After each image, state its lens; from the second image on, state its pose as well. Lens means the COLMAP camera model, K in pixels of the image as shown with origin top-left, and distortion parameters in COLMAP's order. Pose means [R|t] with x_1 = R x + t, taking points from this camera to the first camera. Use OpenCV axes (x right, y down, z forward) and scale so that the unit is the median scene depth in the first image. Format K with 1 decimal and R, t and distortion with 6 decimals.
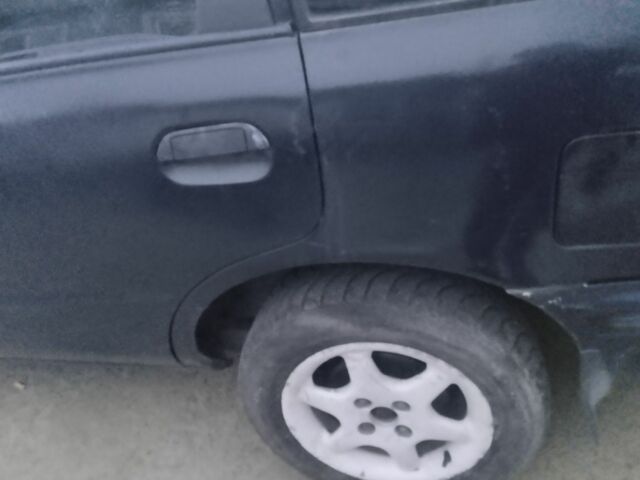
lens RADIAL K [[520.1, 0, 320.0], [0, 520.1, 240.0], [0, 0, 1]] dist [0.092779, -0.158958]
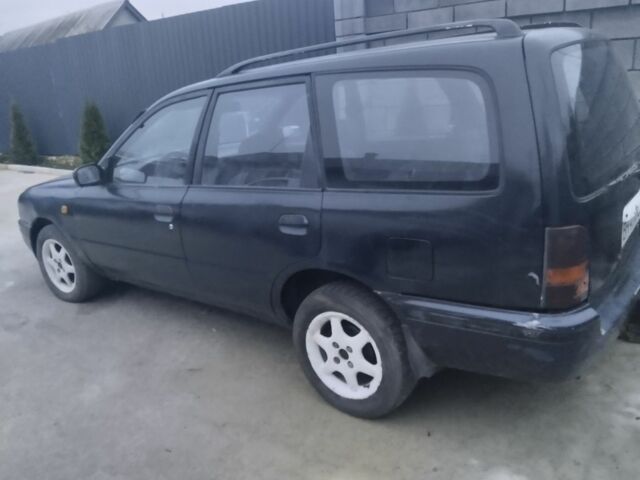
lens RADIAL K [[515.4, 0, 320.0], [0, 515.4, 240.0], [0, 0, 1]] dist [0.079913, -0.109182]
pose [[0.891635, 0.189850, -0.411028, 0.959309], [-0.284085, 0.941483, -0.181398, 0.343698], [0.352537, 0.278508, 0.893393, -1.296006]]
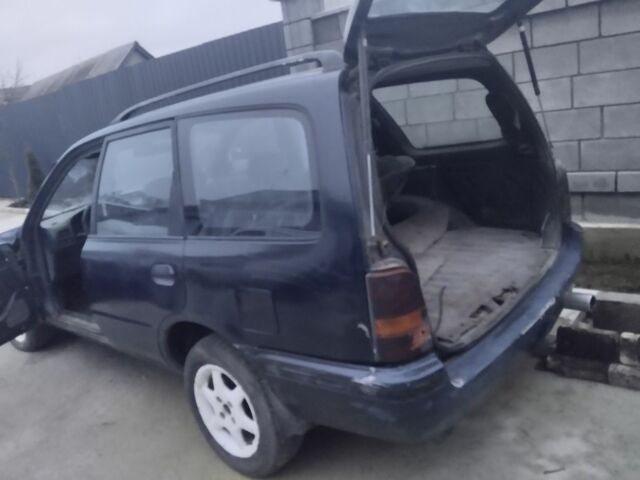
lens RADIAL K [[520.1, 0, 320.0], [0, 520.1, 240.0], [0, 0, 1]] dist [0.092779, -0.158958]
pose [[0.860288, 0.122327, -0.494916, 1.587271], [-0.244304, 0.950980, -0.189611, -0.004112], [0.447460, 0.284030, 0.848001, -0.918046]]
